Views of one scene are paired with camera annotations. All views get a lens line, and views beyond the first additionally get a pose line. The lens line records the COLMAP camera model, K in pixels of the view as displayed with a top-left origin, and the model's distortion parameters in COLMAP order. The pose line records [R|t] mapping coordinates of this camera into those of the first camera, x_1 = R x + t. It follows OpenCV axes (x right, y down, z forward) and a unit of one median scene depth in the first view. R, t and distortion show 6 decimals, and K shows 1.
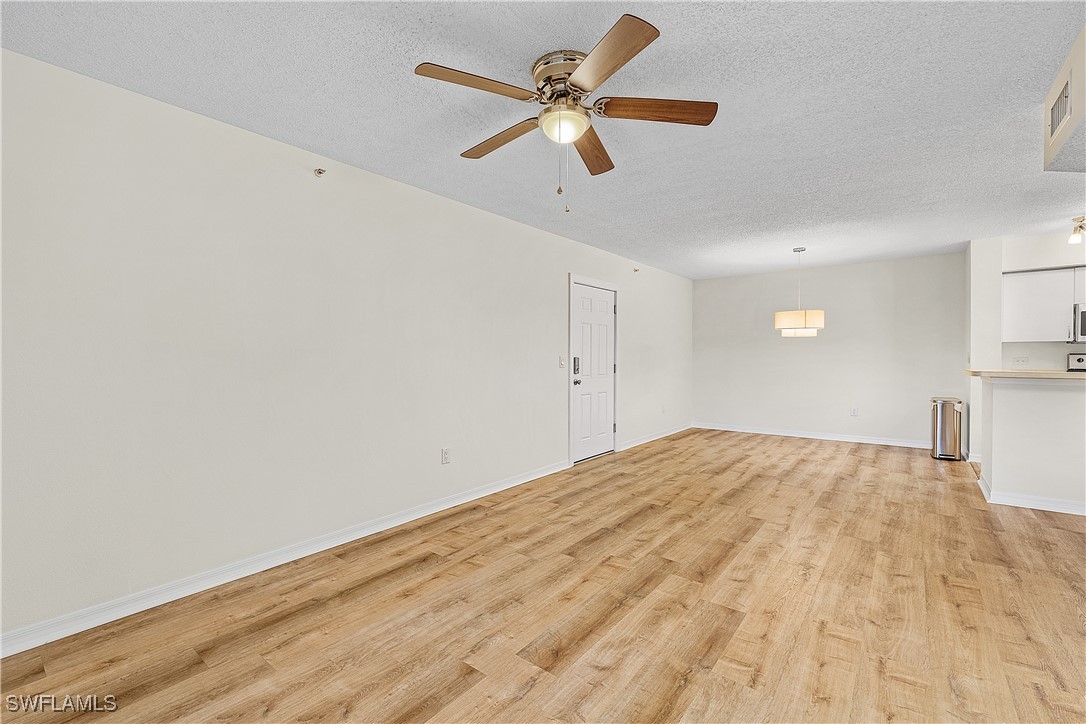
lens RADIAL K [[464.9, 0, 541.4], [0, 464.9, 357.8], [0, 0, 1]] dist [-0.001279, 0.001079]
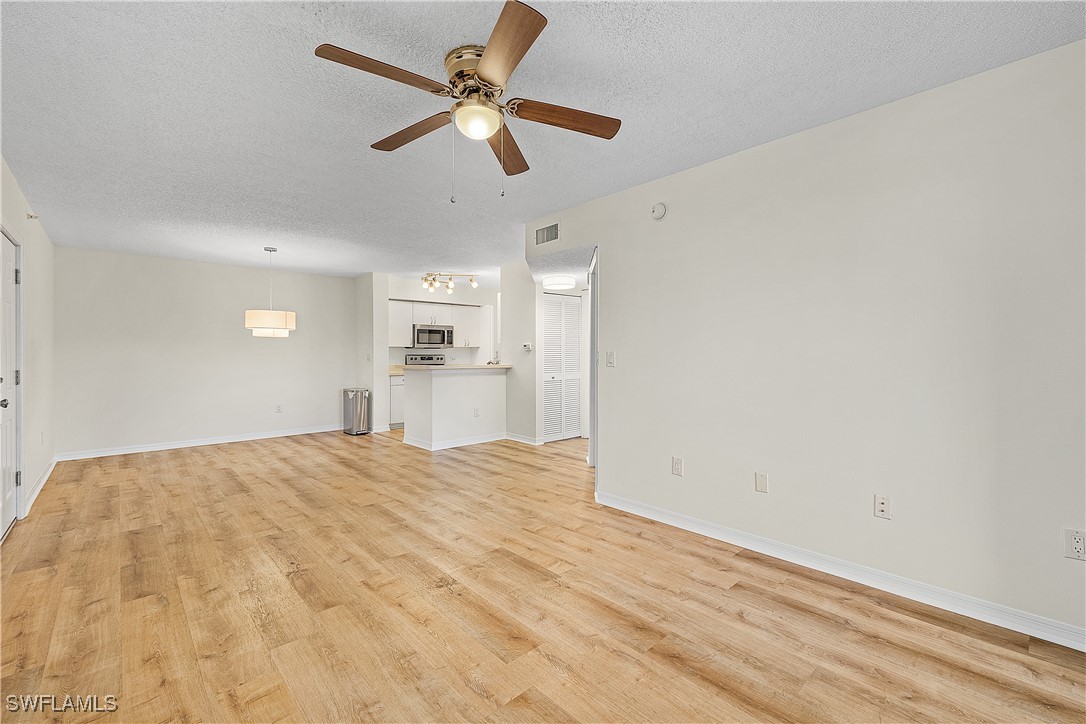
lens RADIAL K [[464.9, 0, 546.6], [0, 464.9, 356.0], [0, 0, 1]] dist [-0.001279, 0.001079]
pose [[0.148840, 0.000322, 0.988861, -0.553532], [0.006591, 0.999977, -0.001318, 0.001042], [-0.988839, 0.006714, 0.148835, 0.428504]]
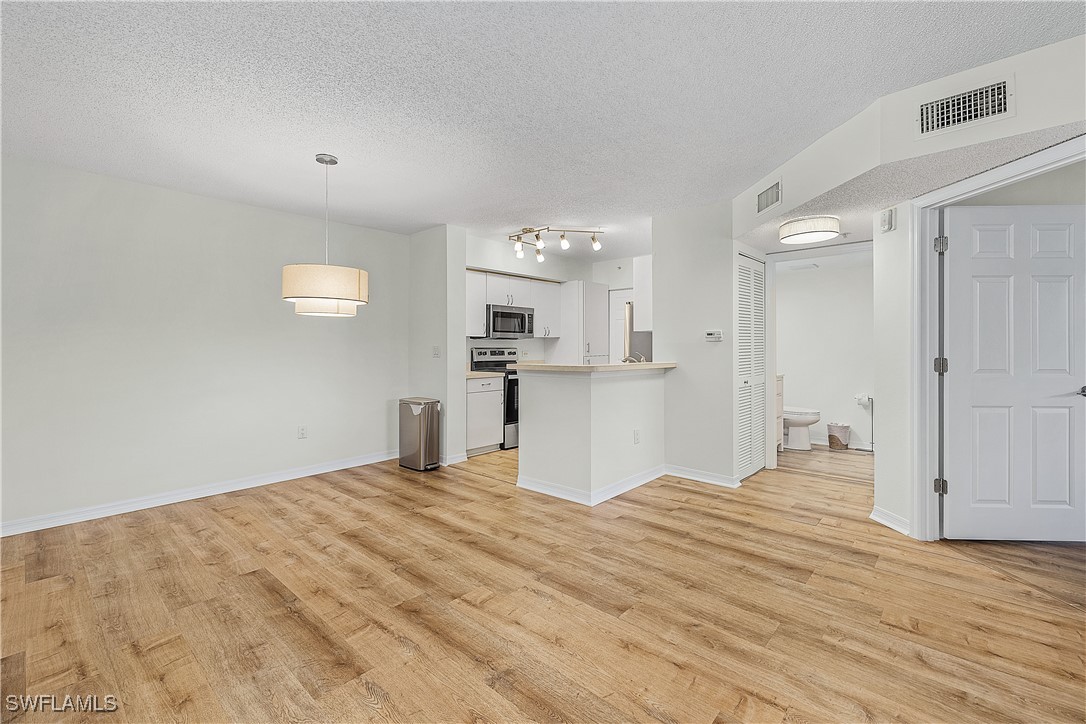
lens RADIAL K [[464.9, 0, 543.6], [0, 464.9, 348.1], [0, 0, 1]] dist [-0.001279, 0.001079]
pose [[0.056675, 0.002938, 0.998388, 0.021134], [0.006817, 0.999971, -0.003330, -0.005073], [-0.998369, 0.006995, 0.056653, 1.139101]]
